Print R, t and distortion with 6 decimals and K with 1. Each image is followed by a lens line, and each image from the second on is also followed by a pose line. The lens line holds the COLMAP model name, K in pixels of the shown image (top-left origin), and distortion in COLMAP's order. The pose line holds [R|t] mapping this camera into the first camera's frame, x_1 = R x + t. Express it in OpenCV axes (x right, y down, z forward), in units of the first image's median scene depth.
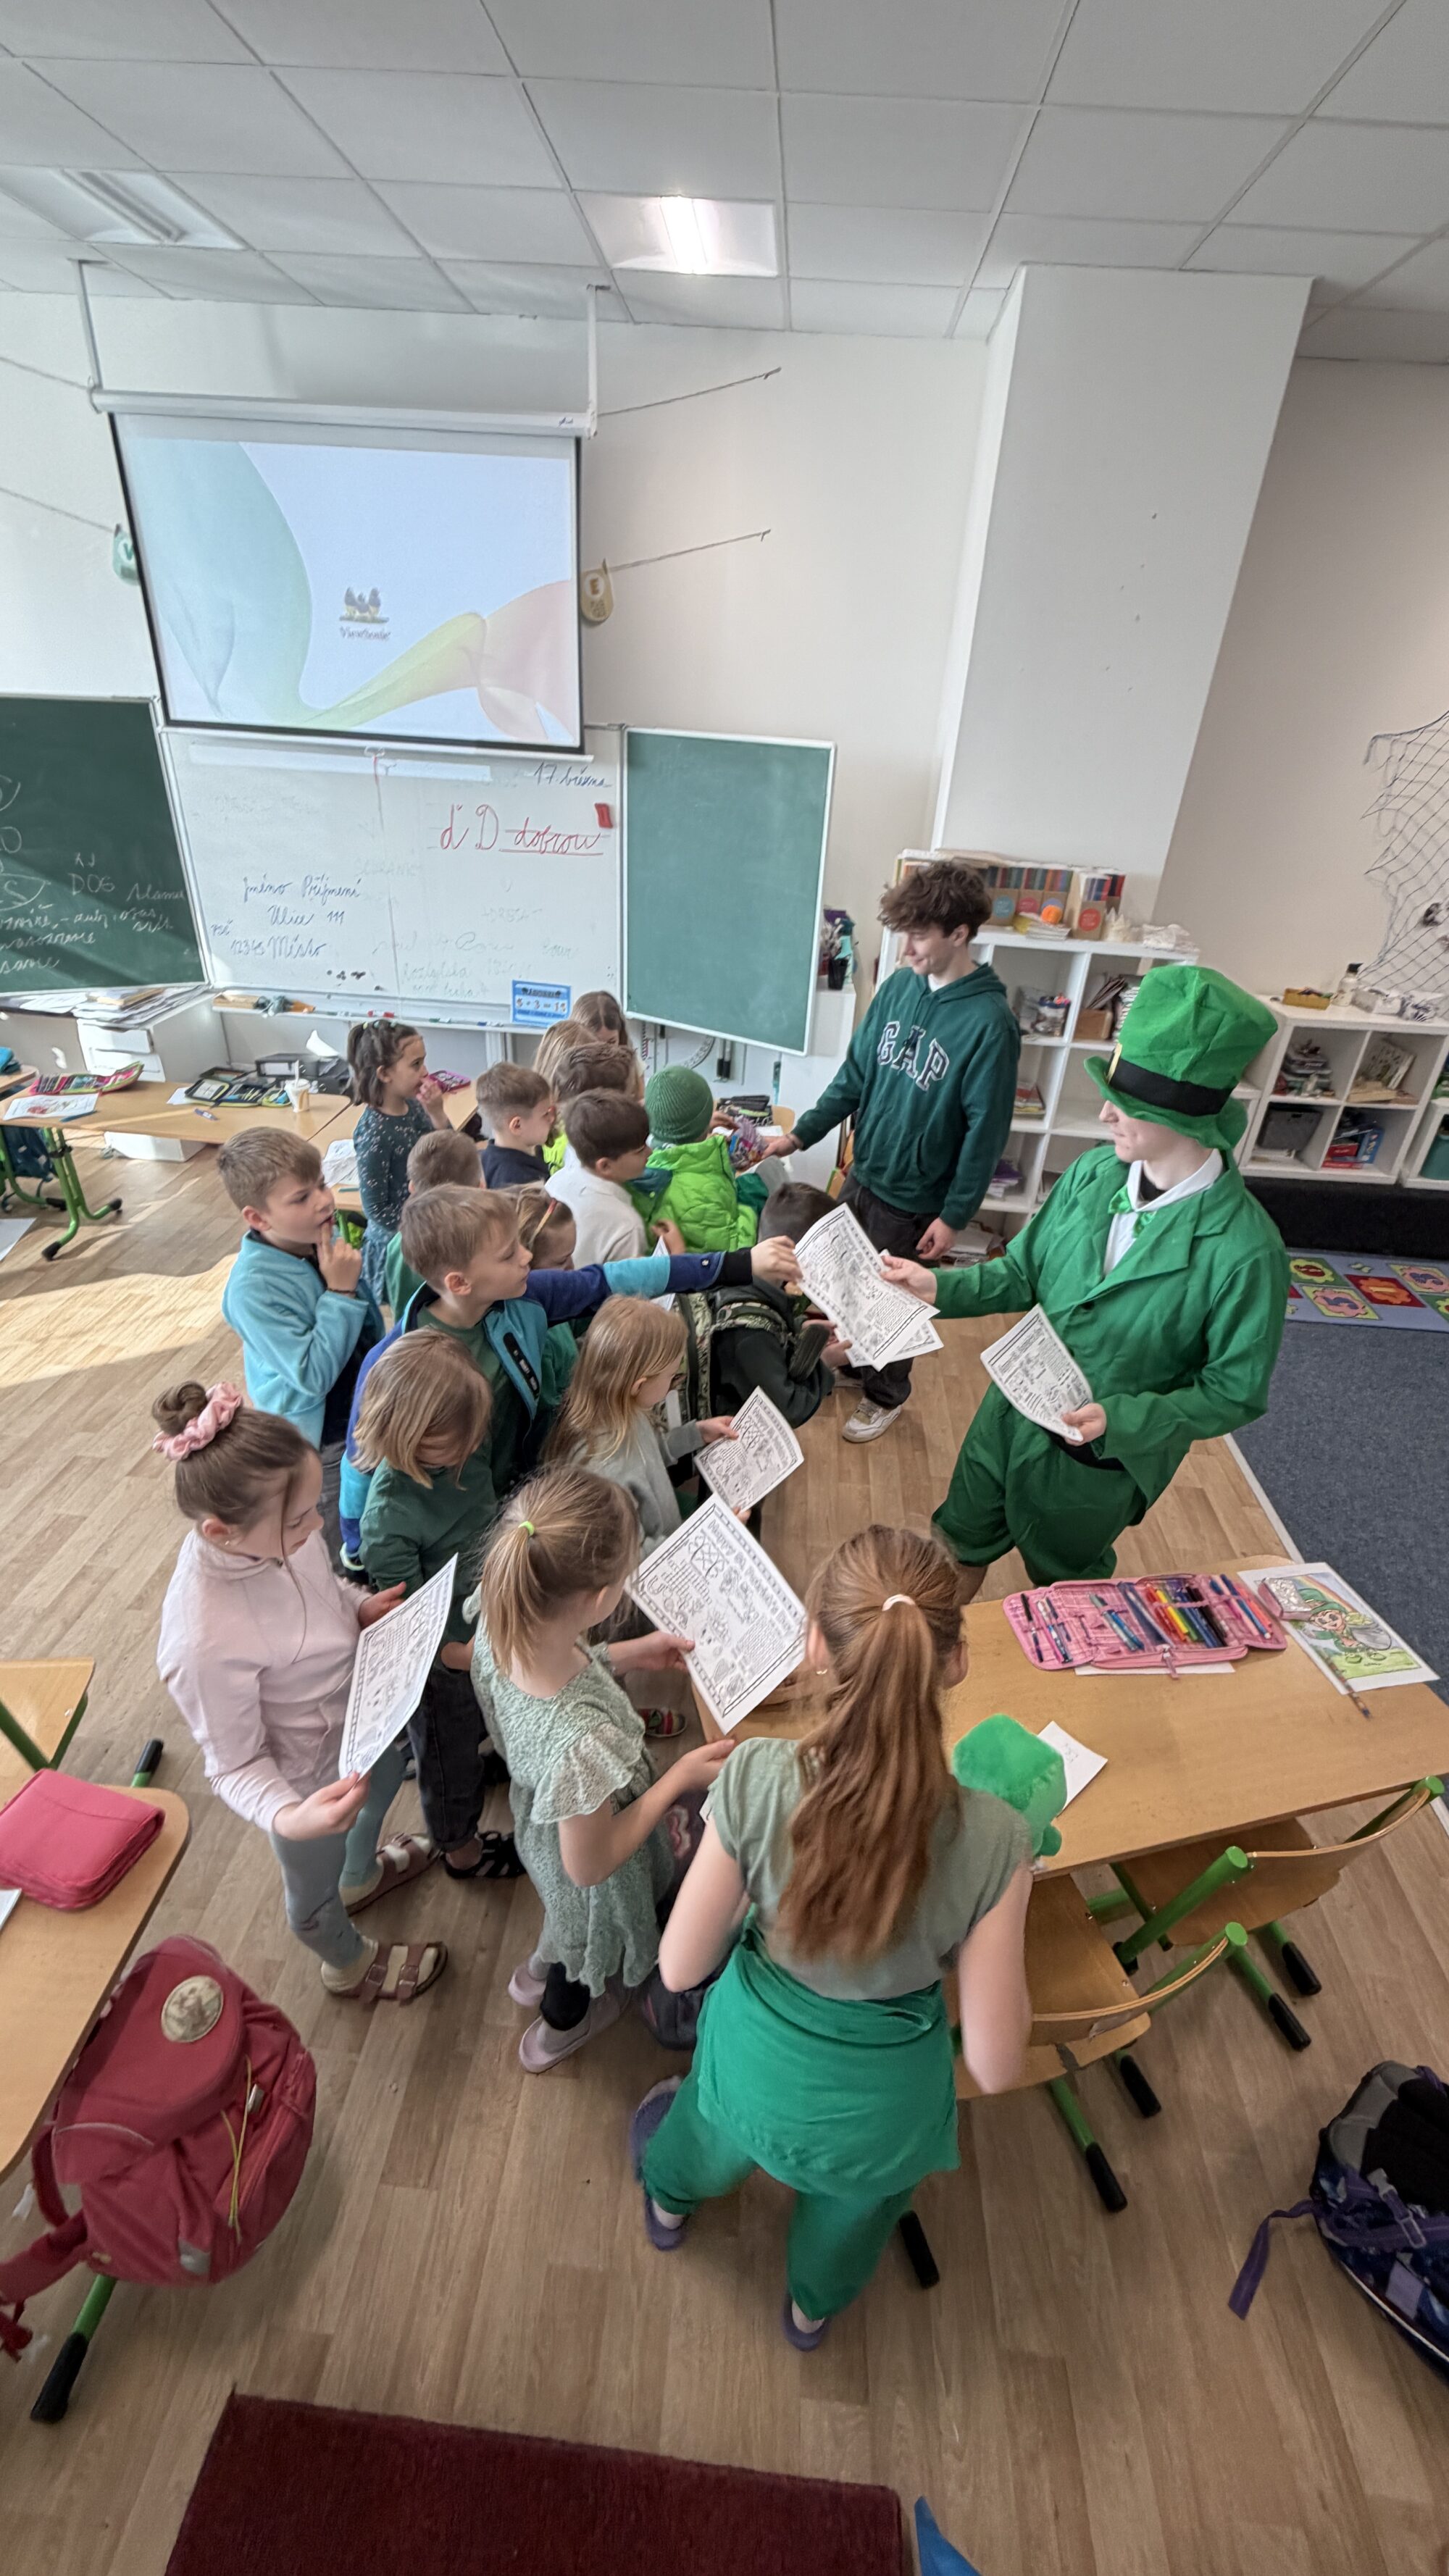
lens RADIAL K [[1024.1, 0, 725.9], [0, 1024.1, 1282.1], [0, 0, 1]] dist [-0.001440, -0.001037]
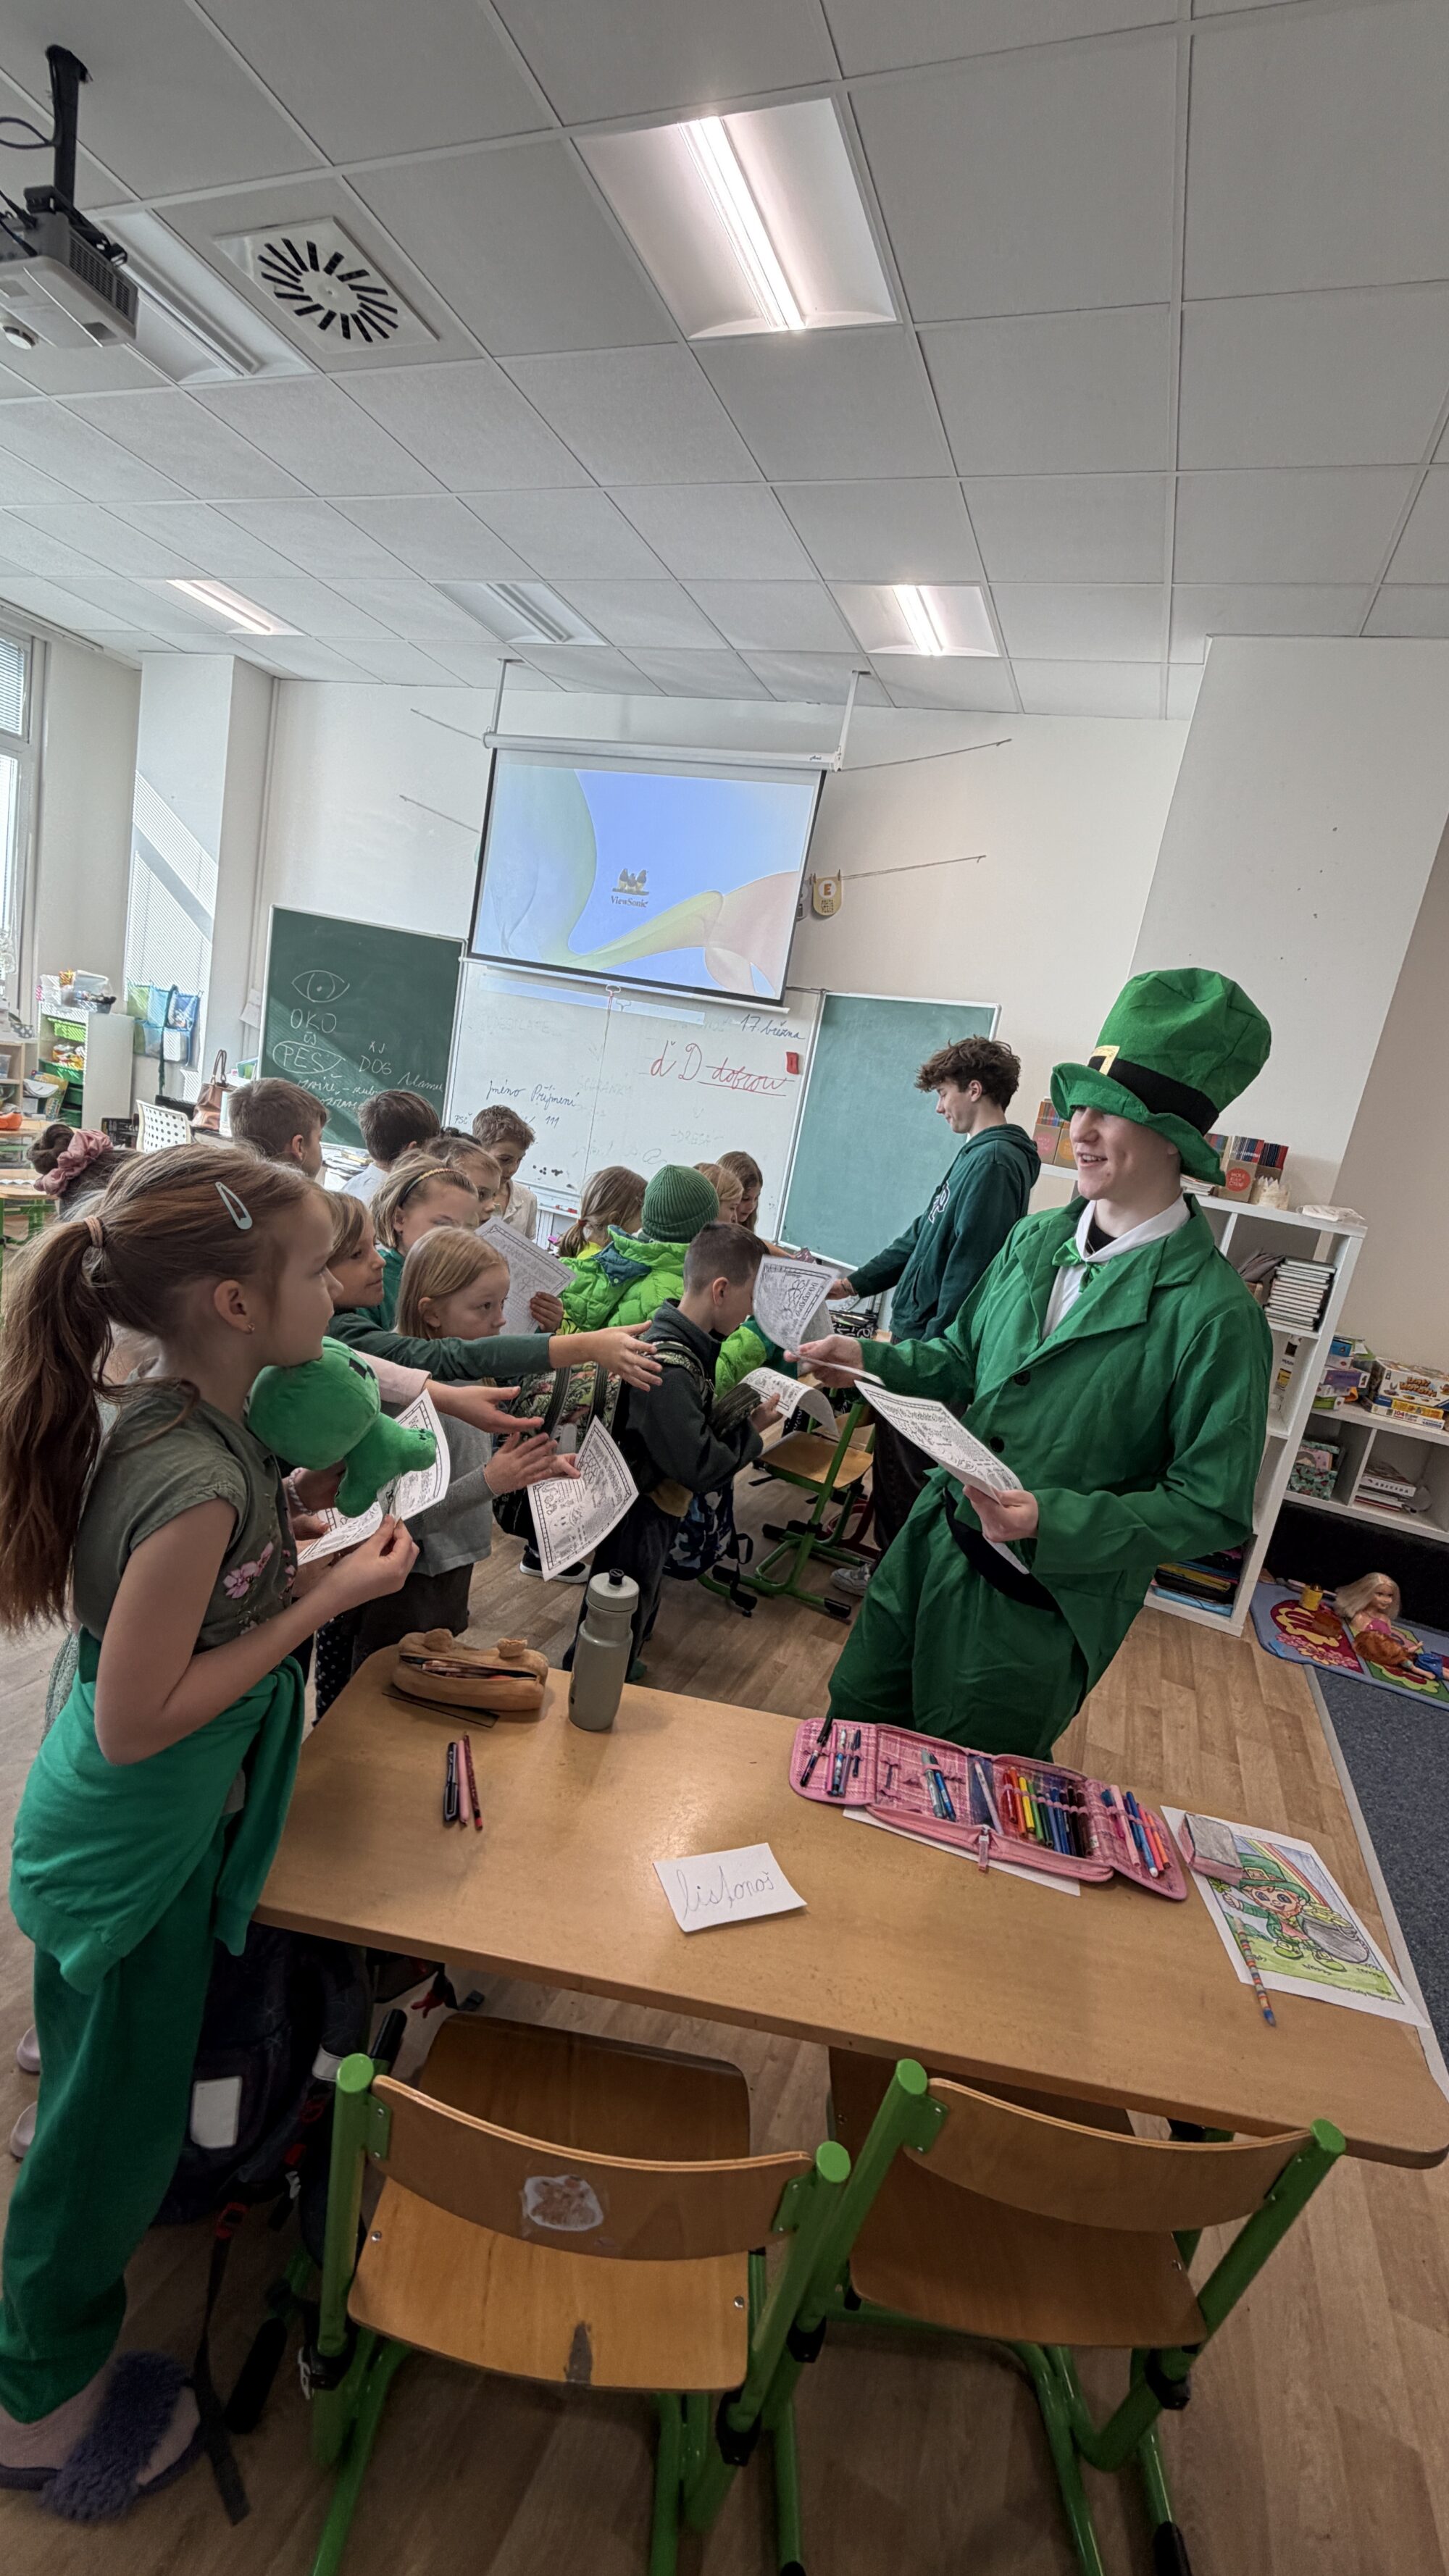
lens RADIAL K [[1024.1, 0, 723.7], [0, 1024.1, 1285.4], [0, 0, 1]] dist [-0.001440, -0.001037]
pose [[0.942024, 0.172200, -0.287988, 0.200728], [-0.261344, 0.914837, -0.307851, 0.141008], [0.210451, 0.365267, 0.906802, 0.096799]]
